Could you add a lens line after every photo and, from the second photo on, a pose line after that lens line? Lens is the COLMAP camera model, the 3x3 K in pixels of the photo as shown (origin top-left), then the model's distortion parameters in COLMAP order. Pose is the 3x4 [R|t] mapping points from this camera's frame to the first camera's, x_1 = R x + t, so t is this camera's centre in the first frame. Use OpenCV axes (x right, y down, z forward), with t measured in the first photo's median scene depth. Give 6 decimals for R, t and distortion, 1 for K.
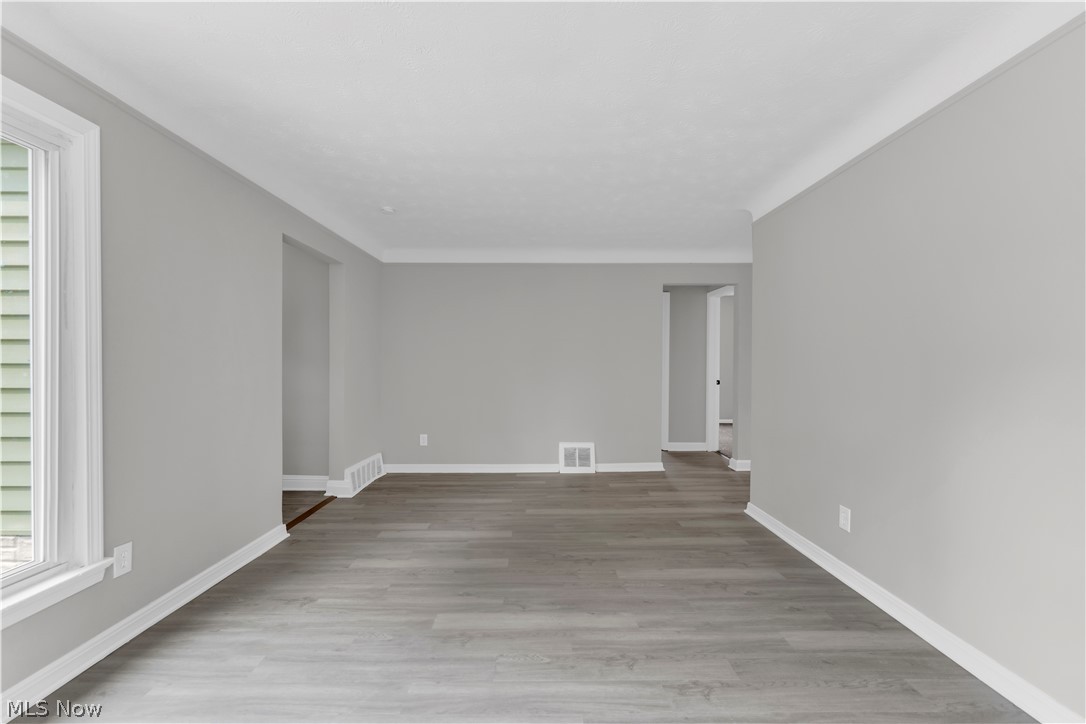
lens RADIAL K [[441.5, 0, 541.4], [0, 441.5, 364.7], [0, 0, 1]] dist [-0.001153, -0.000111]
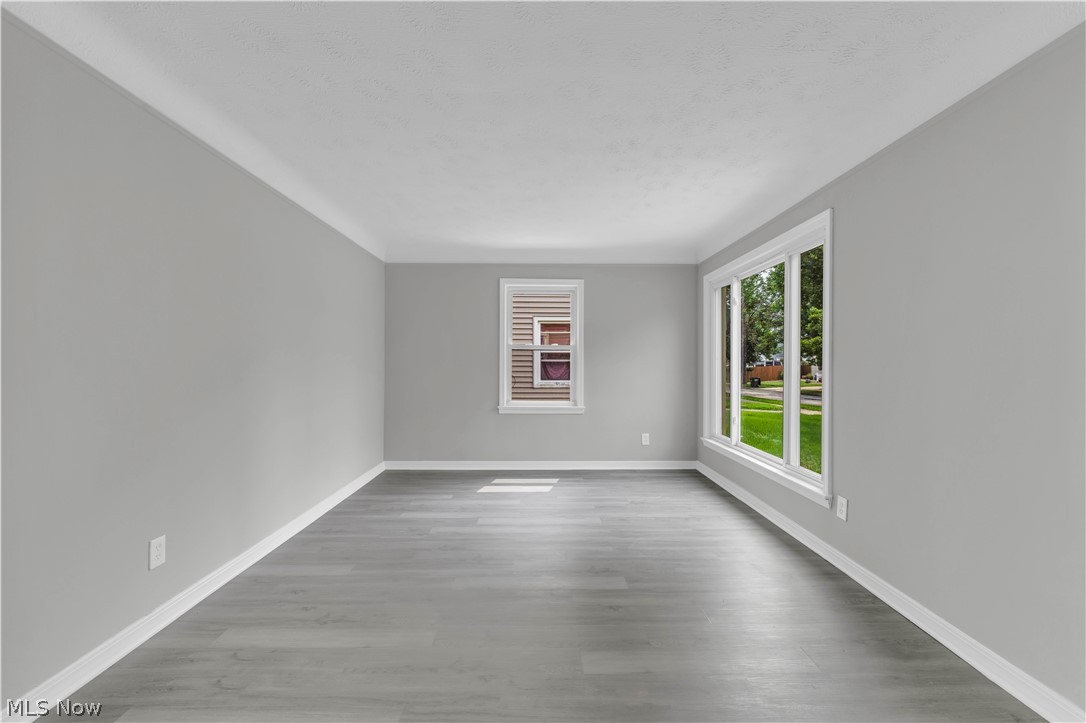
lens RADIAL K [[441.5, 0, 541.4], [0, 441.5, 364.2], [0, 0, 1]] dist [-0.001153, -0.000111]
pose [[-0.999942, -0.008993, 0.005925, -0.016508], [-0.008914, 0.999873, 0.013211, -0.012716], [-0.006043, 0.013157, -0.999895, 2.003405]]
